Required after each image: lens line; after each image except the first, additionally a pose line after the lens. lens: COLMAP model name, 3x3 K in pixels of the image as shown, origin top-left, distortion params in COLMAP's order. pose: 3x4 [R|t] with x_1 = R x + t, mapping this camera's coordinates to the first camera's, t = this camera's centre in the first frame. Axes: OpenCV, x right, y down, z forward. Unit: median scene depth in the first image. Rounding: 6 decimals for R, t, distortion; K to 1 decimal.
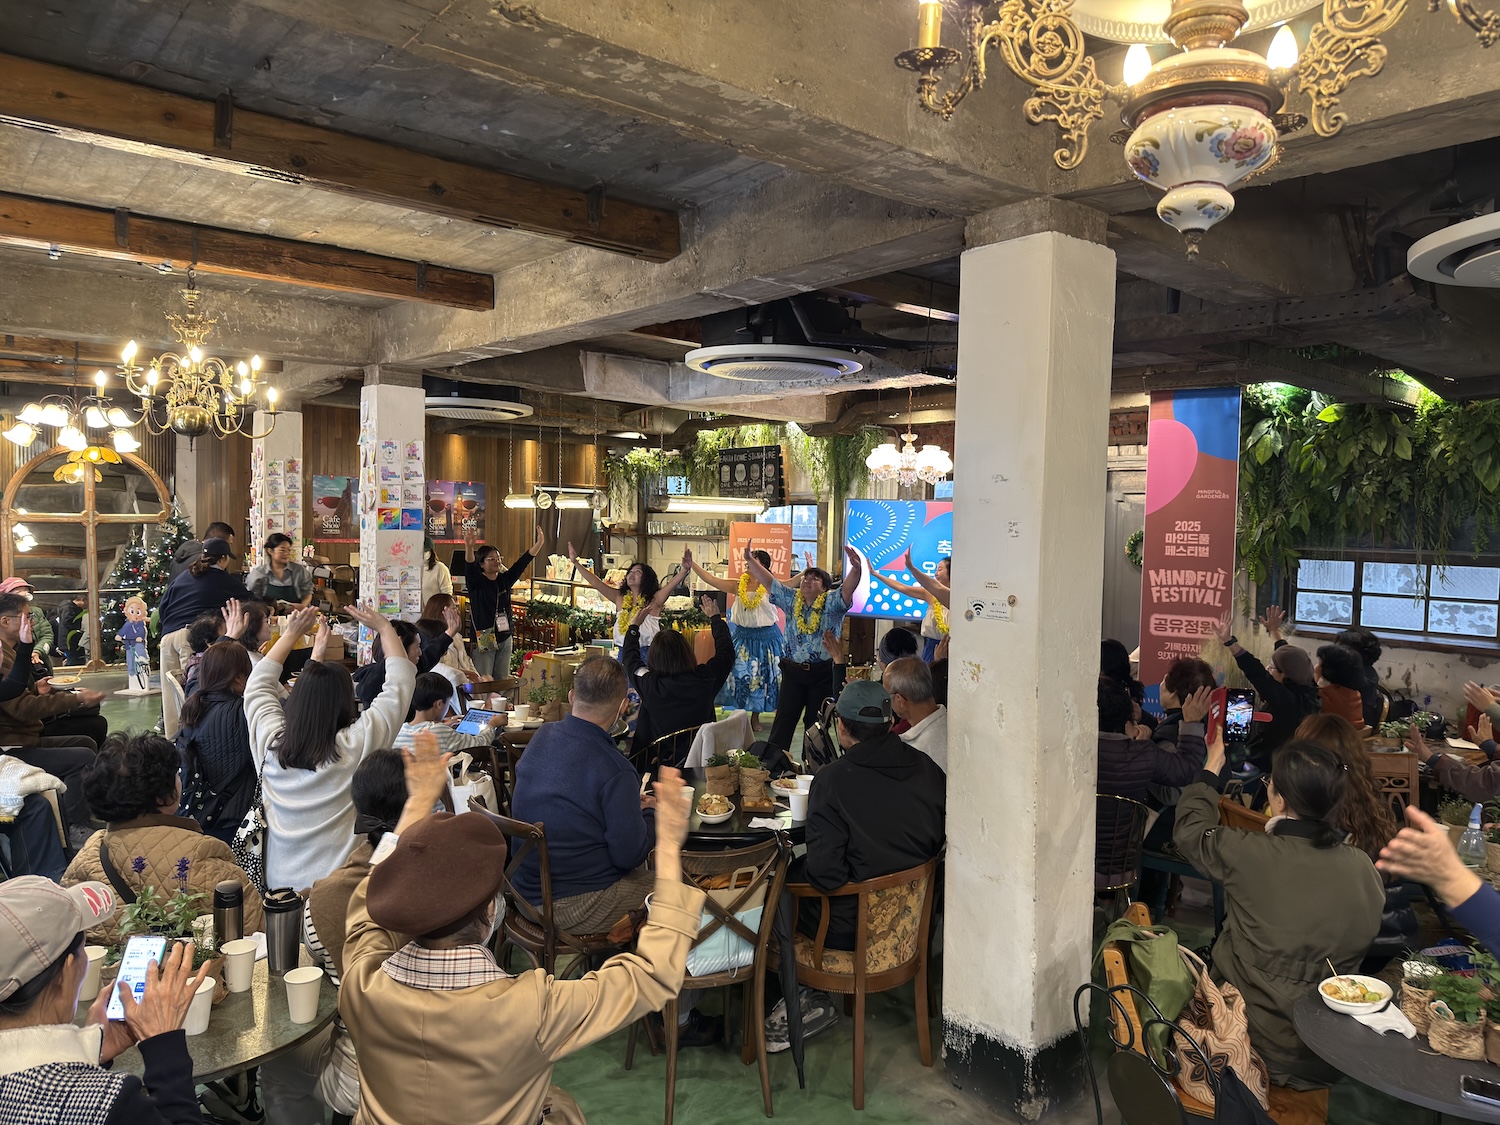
lens RADIAL K [[1058.7, 0, 750.0], [0, 1058.7, 562.5], [0, 0, 1]] dist [0.130637, -0.254484]
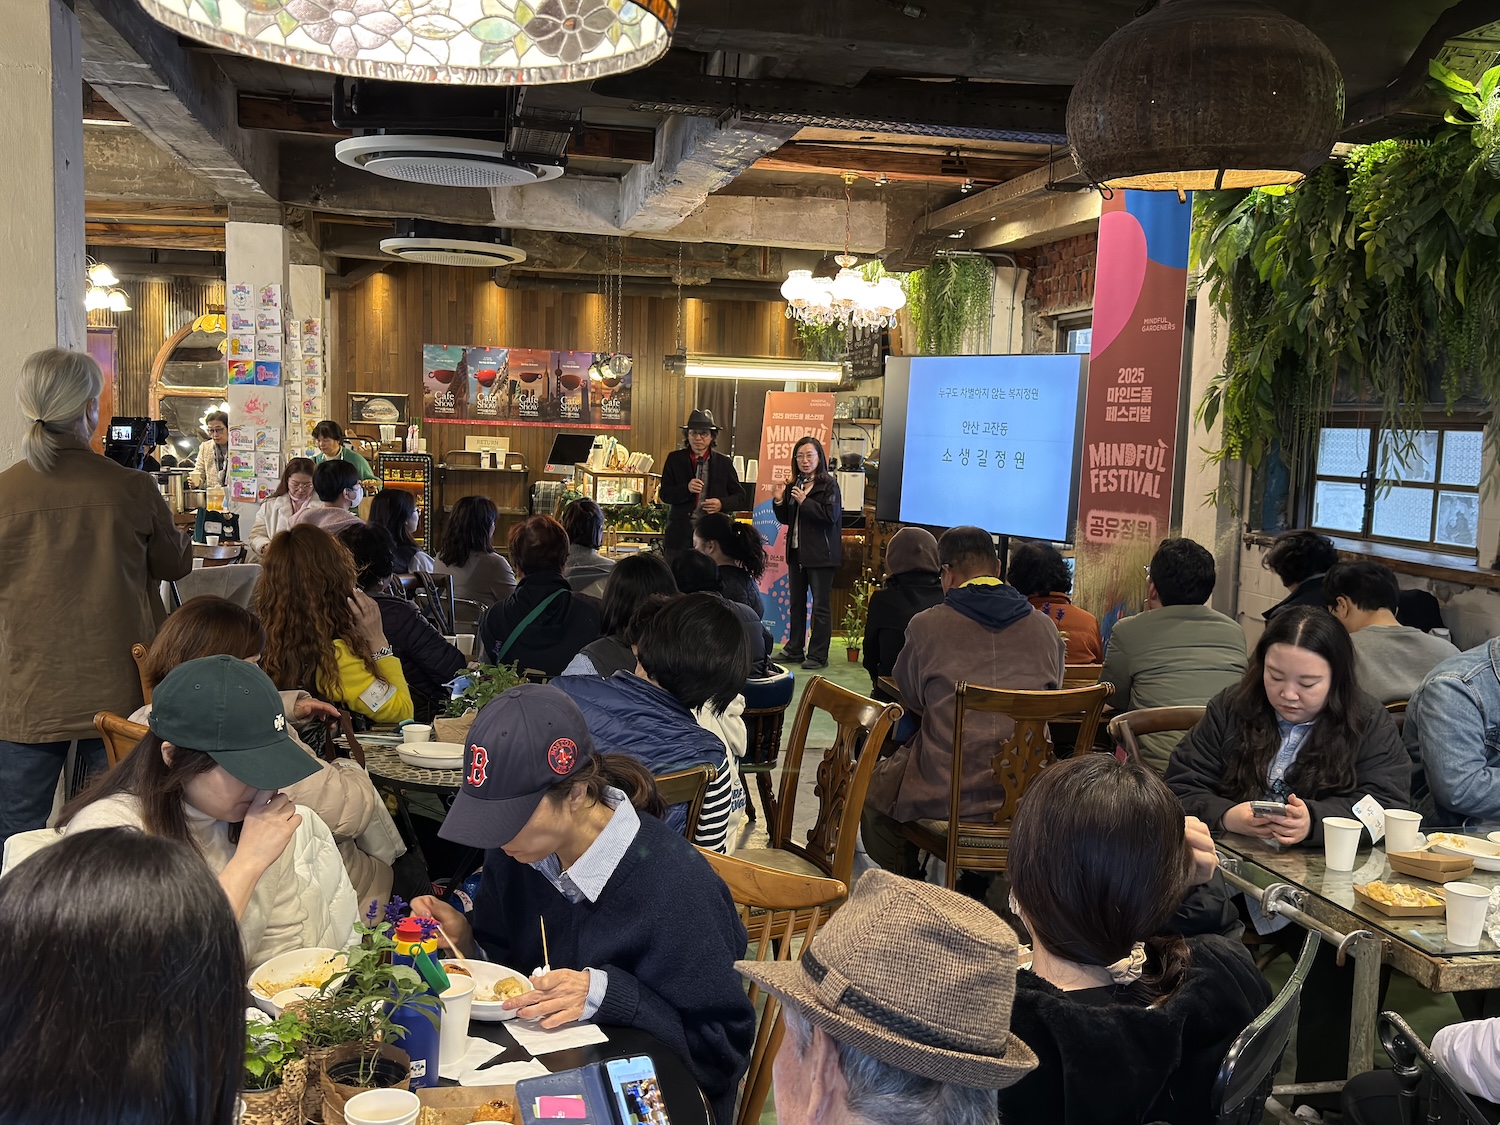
lens RADIAL K [[1484.1, 0, 759.4], [0, 1484.1, 598.7], [0, 0, 1]] dist [0.115557, -0.201282]
pose [[0.873888, 0.063288, -0.481991, 0.661383], [-0.032831, 0.996909, 0.071374, 0.044399], [0.485018, -0.046549, 0.873264, 0.088708]]
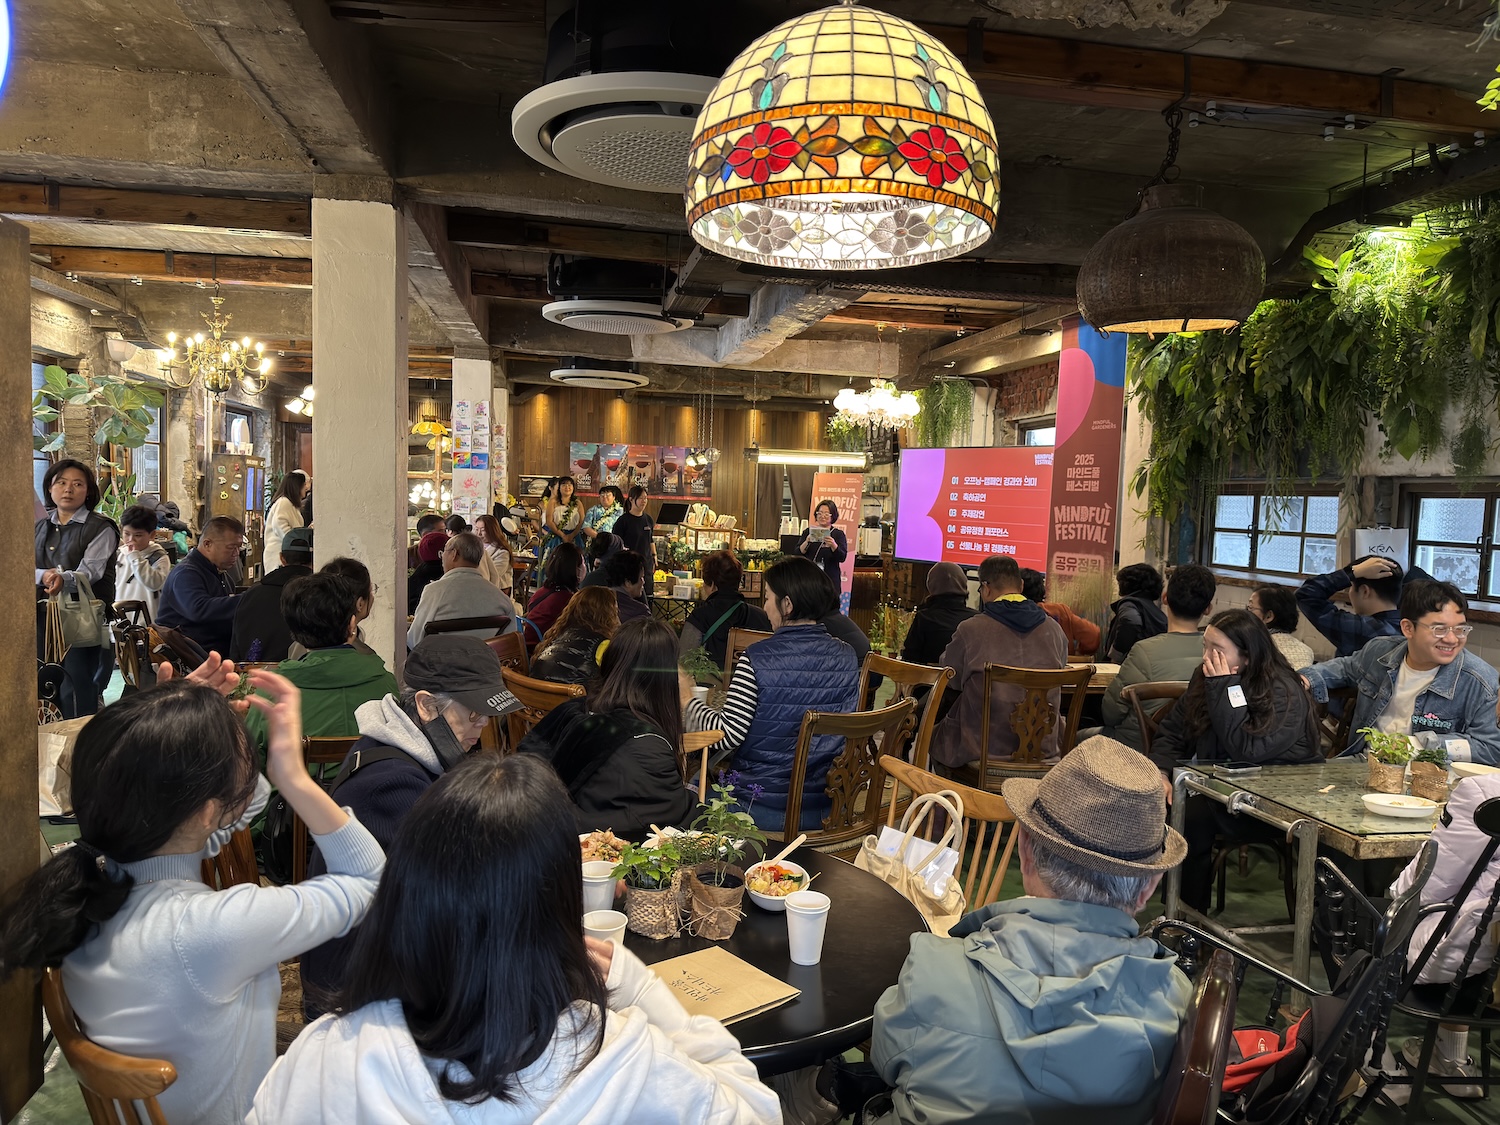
lens RADIAL K [[1053.5, 0, 753.0], [0, 1053.5, 585.6], [0, 0, 1]] dist [0.084630, -0.124269]
pose [[0.863887, 0.047375, -0.501453, 0.634935], [-0.033590, 0.998769, 0.036491, 0.053587], [0.502565, -0.014680, 0.864415, 0.036233]]
